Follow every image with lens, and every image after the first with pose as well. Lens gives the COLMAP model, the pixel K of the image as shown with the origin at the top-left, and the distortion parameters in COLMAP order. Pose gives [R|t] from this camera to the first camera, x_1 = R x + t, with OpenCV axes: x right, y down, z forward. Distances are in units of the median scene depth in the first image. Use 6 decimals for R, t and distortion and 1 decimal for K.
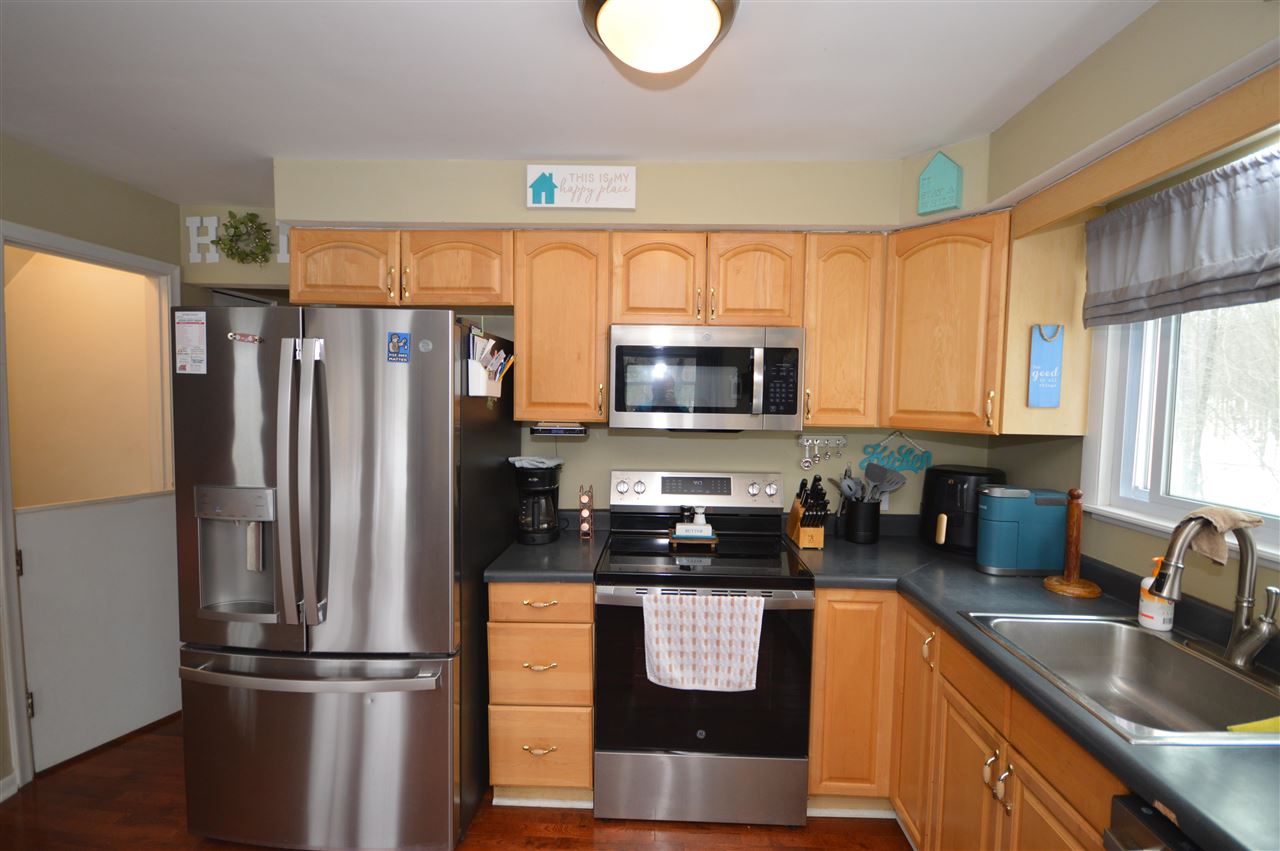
lens RADIAL K [[570.9, 0, 638.3], [0, 570.9, 425.2], [0, 0, 1]] dist [0.002321, -0.004441]
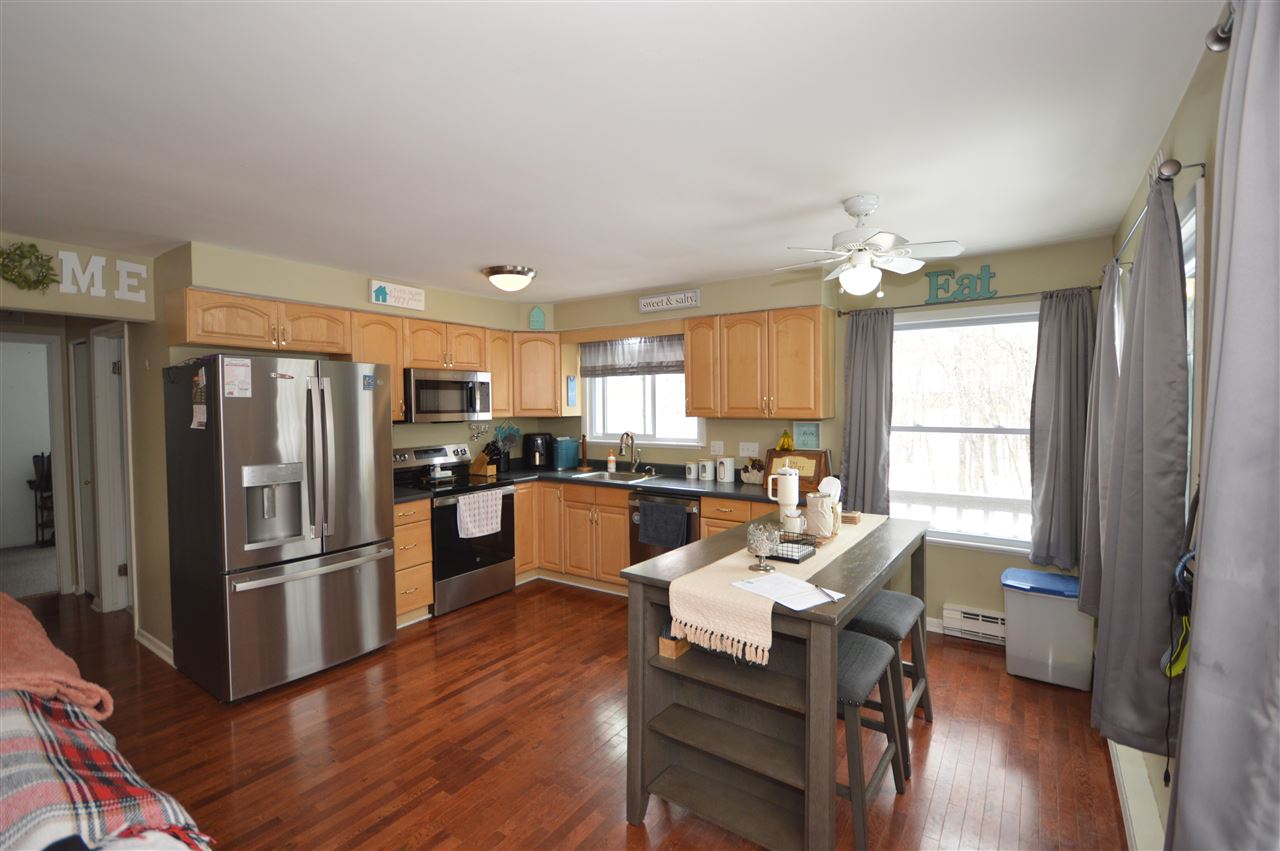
lens RADIAL K [[569.7, 0, 640.7], [0, 569.7, 422.8], [0, 0, 1]] dist [0.002055, 0.000103]
pose [[0.536989, -0.048673, 0.842184, -1.295924], [0.062694, 0.997876, 0.017696, 0.019925], [-0.841257, 0.043297, 0.538900, -0.681236]]
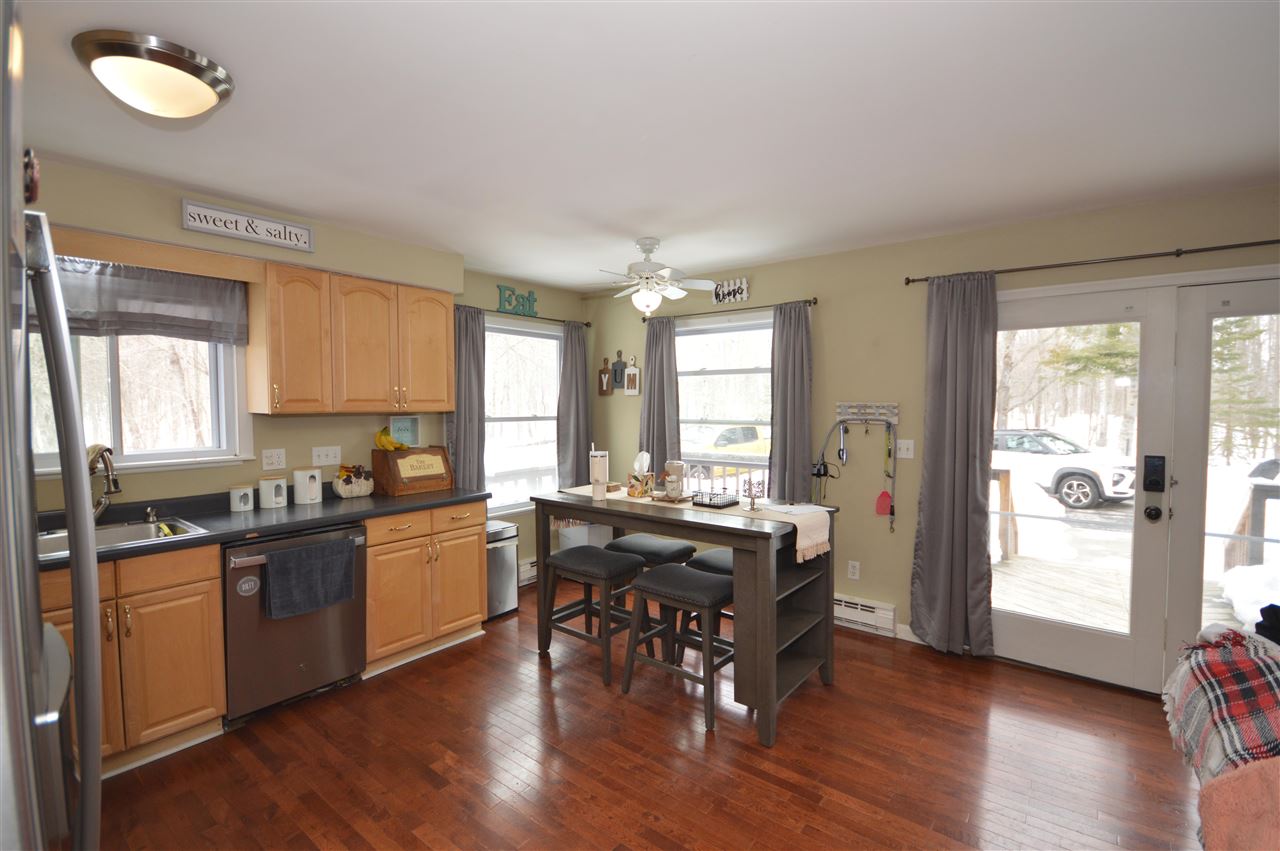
lens RADIAL K [[569.0, 0, 640.0], [0, 569.0, 425.5], [0, 0, 1]] dist [-0.003243, -0.000807]
pose [[-0.807763, -0.036924, 0.588350, -0.951627], [0.023367, 0.995247, 0.094541, -0.033177], [-0.589044, 0.090115, -0.803061, 0.880578]]
